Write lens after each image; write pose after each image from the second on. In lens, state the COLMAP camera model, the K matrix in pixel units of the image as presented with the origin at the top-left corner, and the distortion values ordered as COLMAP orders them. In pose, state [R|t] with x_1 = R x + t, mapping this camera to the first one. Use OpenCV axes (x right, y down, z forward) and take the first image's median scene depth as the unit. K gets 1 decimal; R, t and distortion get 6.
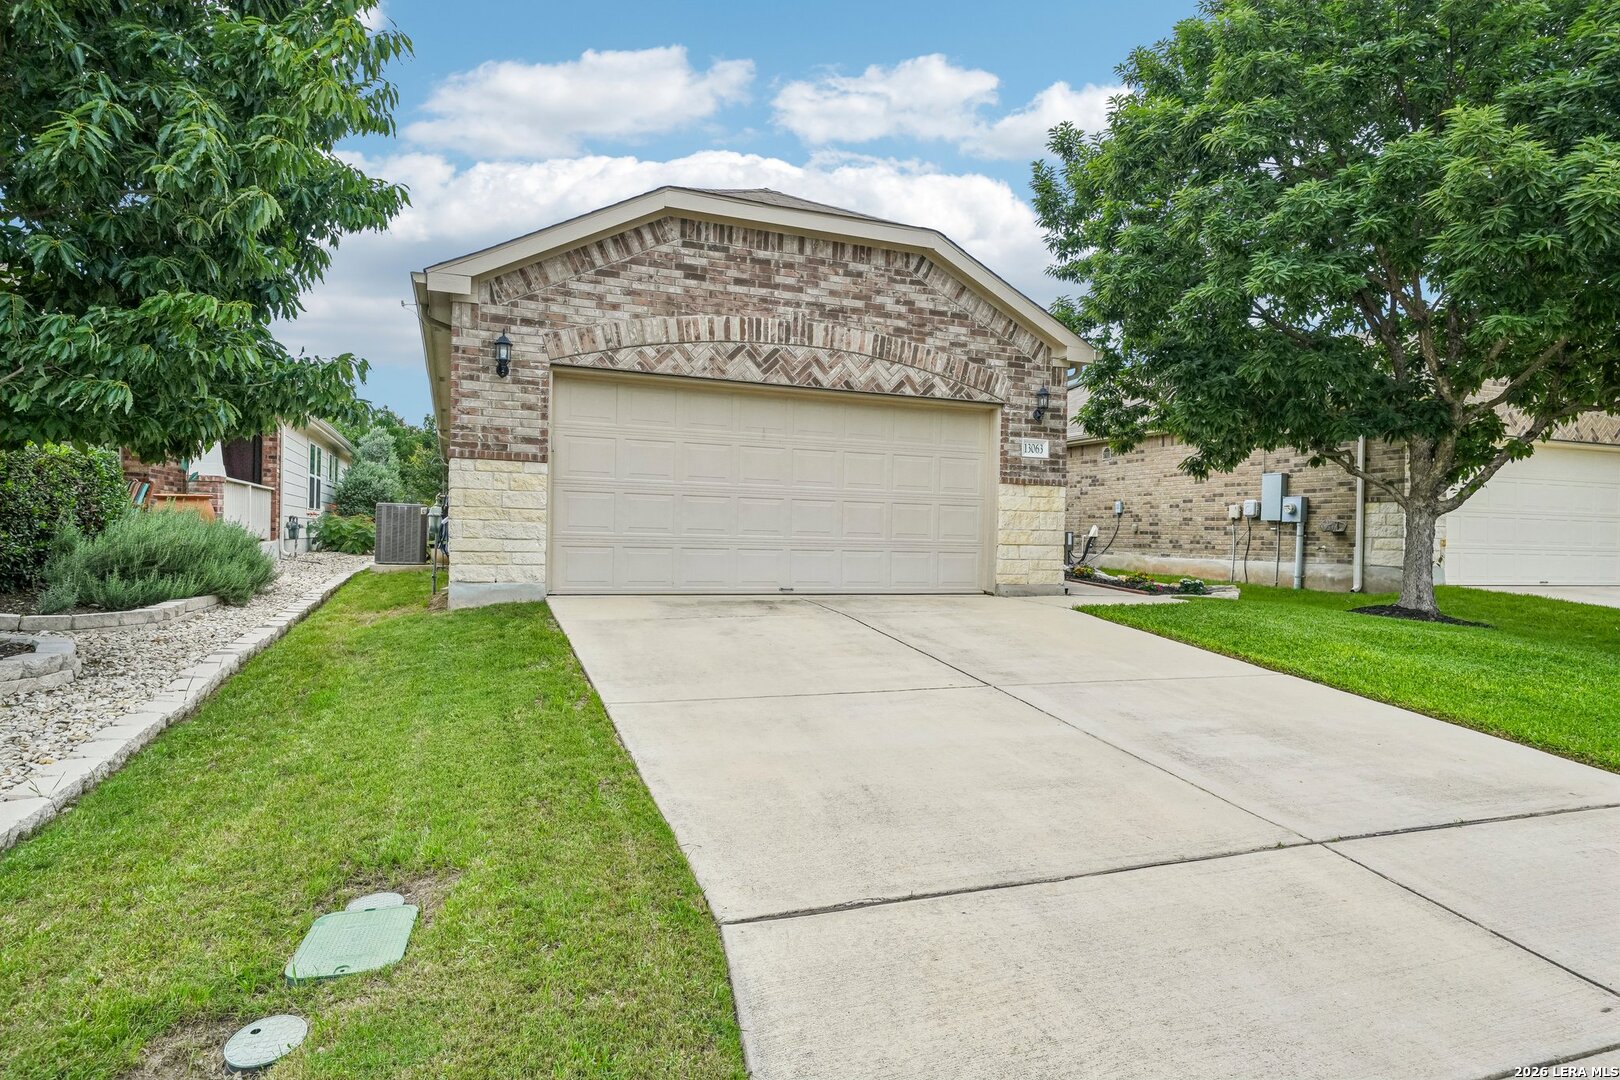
lens RADIAL K [[931.7, 0, 815.6], [0, 931.7, 537.7], [0, 0, 1]] dist [0.024199, 0.006493]
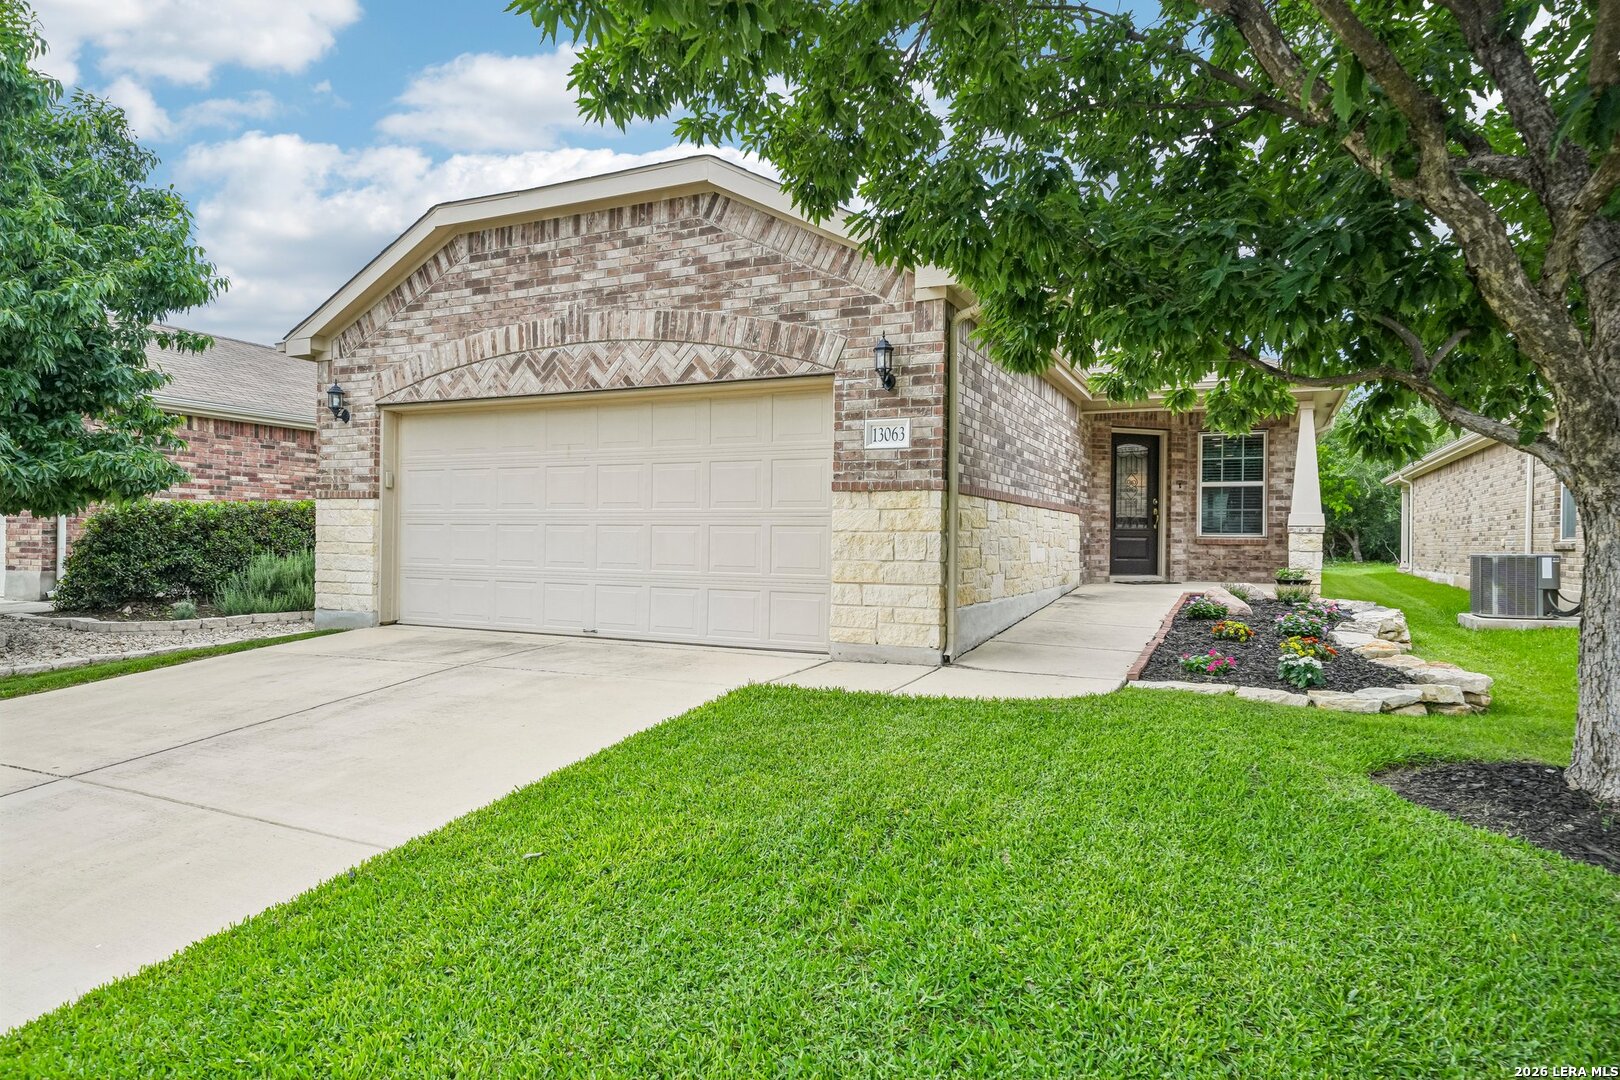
lens RADIAL K [[931.7, 0, 809.7], [0, 931.7, 540.1], [0, 0, 1]] dist [0.024199, 0.006493]
pose [[0.681075, -0.014533, -0.732070, 0.719952], [0.002400, 0.999842, -0.017615, -0.011942], [0.732210, 0.010240, 0.681002, 0.560937]]
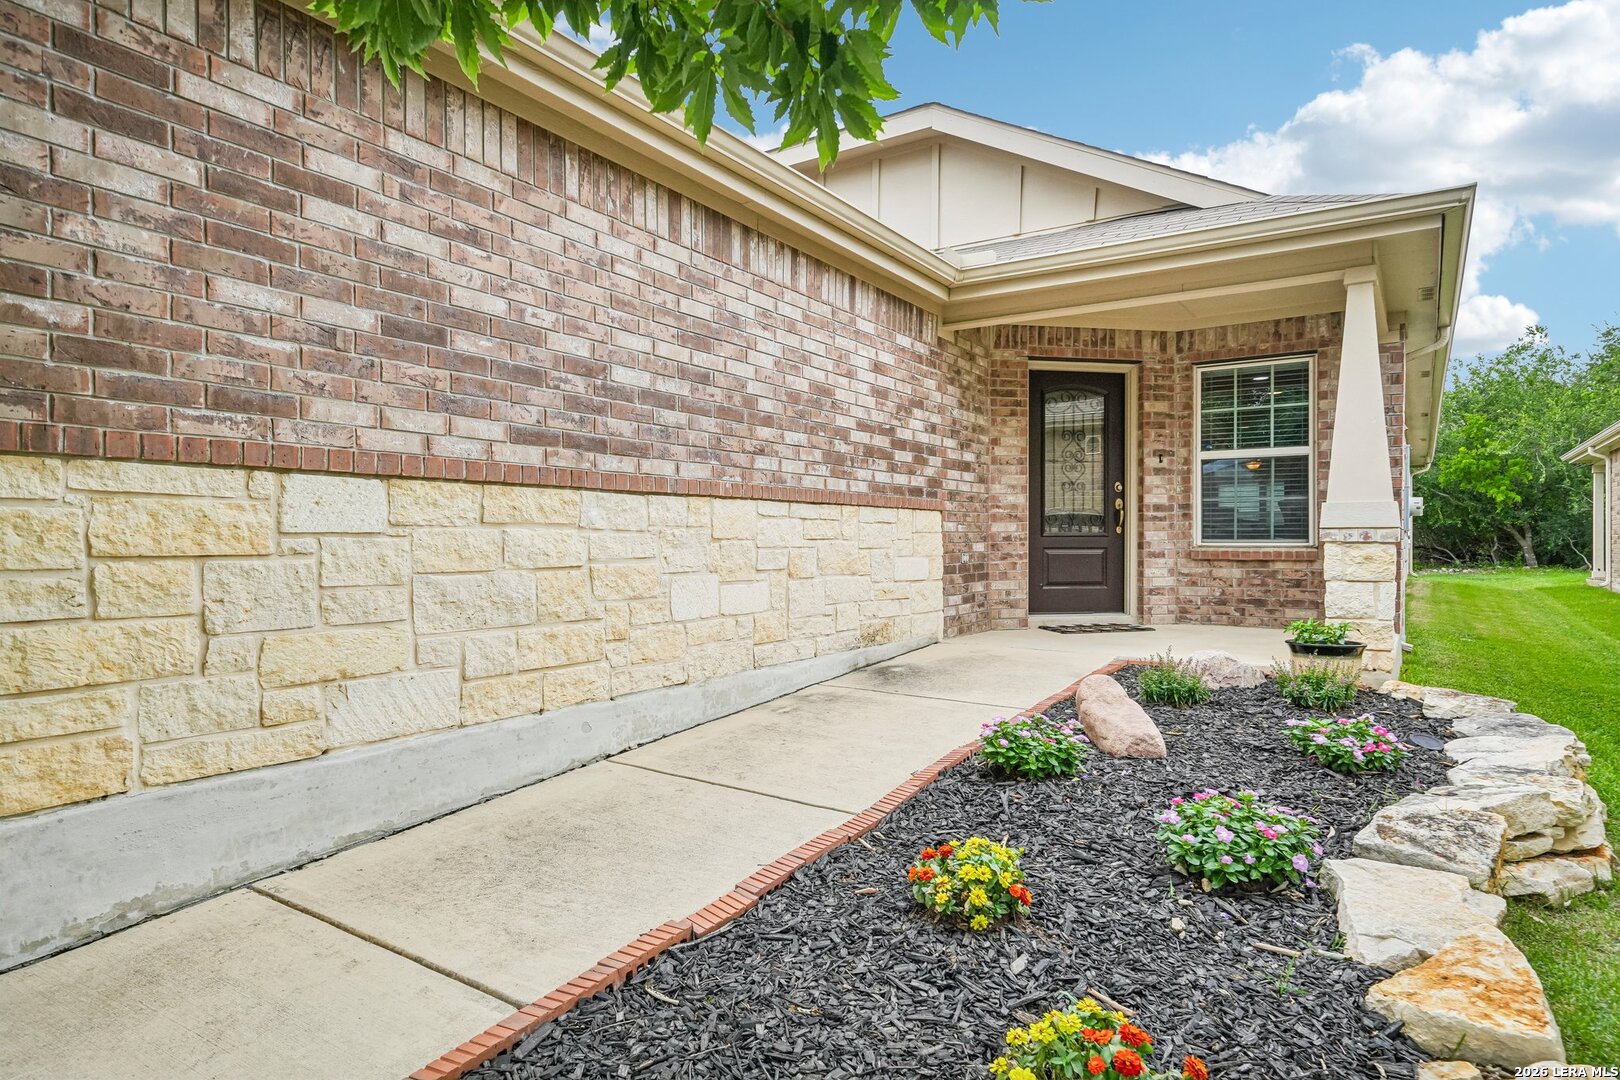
lens RADIAL K [[931.7, 0, 809.9], [0, 931.7, 544.2], [0, 0, 1]] dist [0.024199, 0.006493]
pose [[0.579262, -0.020362, -0.814887, 0.563695], [0.012100, 0.999793, -0.016380, -0.031918], [0.815052, -0.000372, 0.579388, 1.172010]]
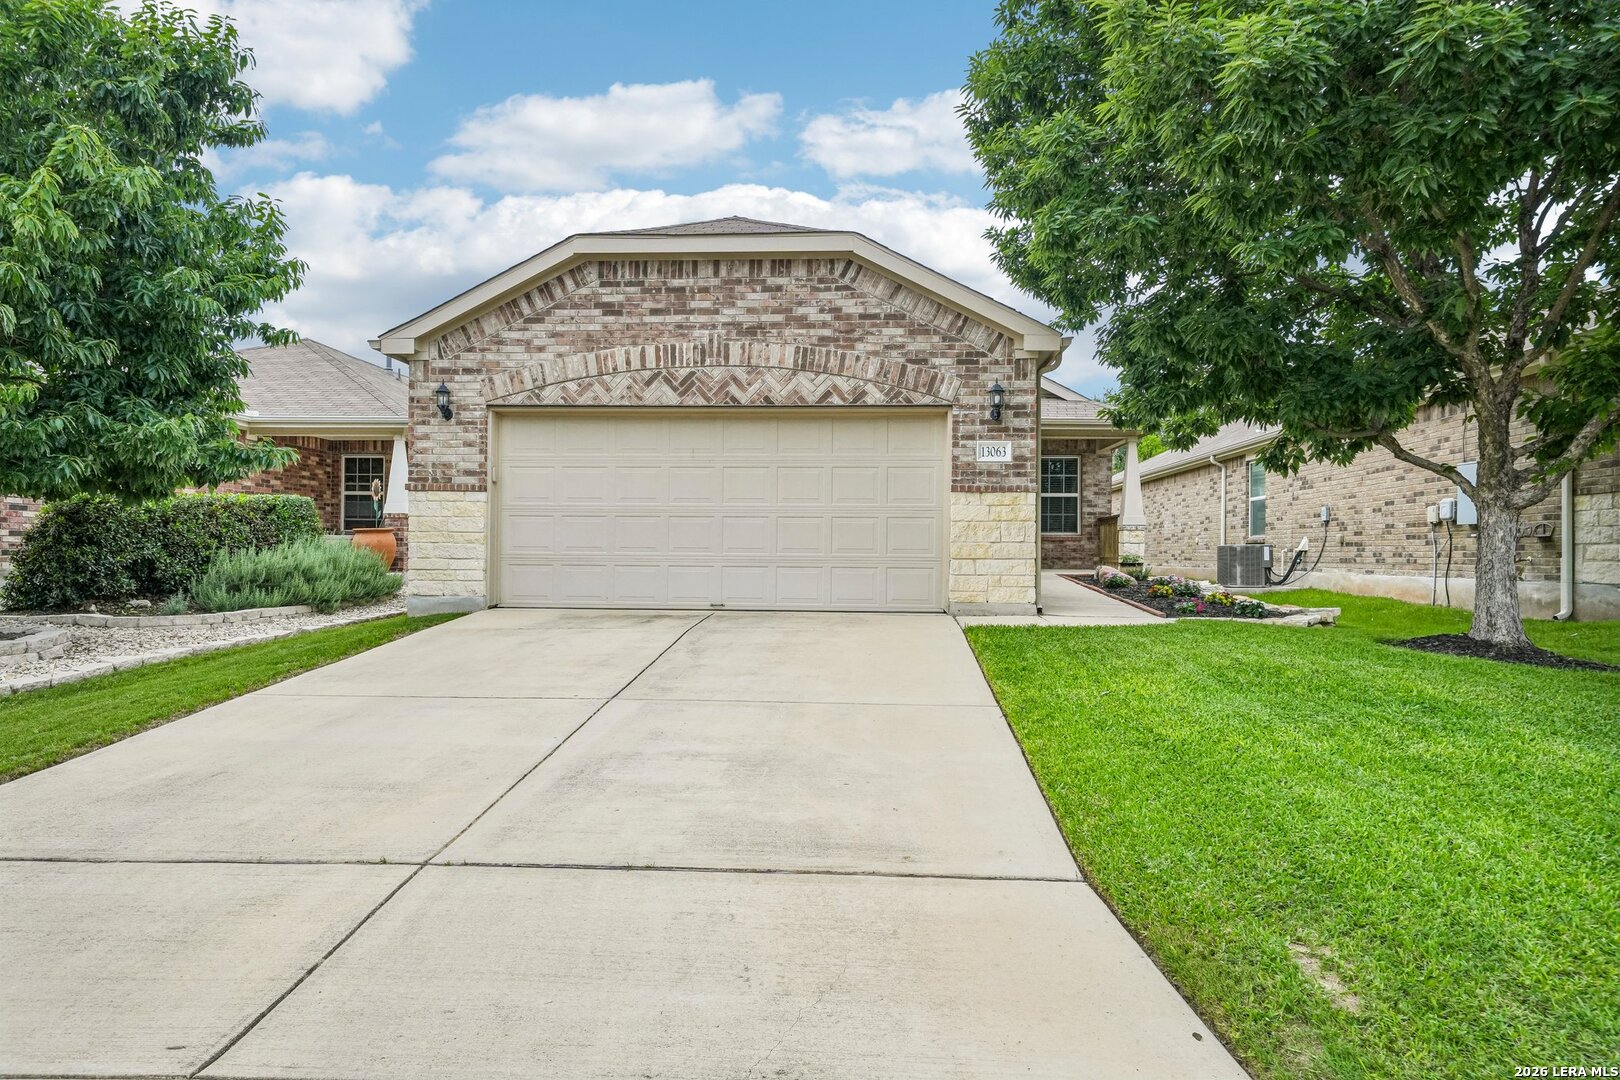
lens RADIAL K [[931.7, 0, 812.6], [0, 931.7, 540.8], [0, 0, 1]] dist [0.024199, 0.006493]
pose [[0.903114, -0.021403, -0.428866, 0.495520], [0.011598, 0.999608, -0.025464, 0.012113], [0.429243, 0.018023, 0.903009, 0.122280]]
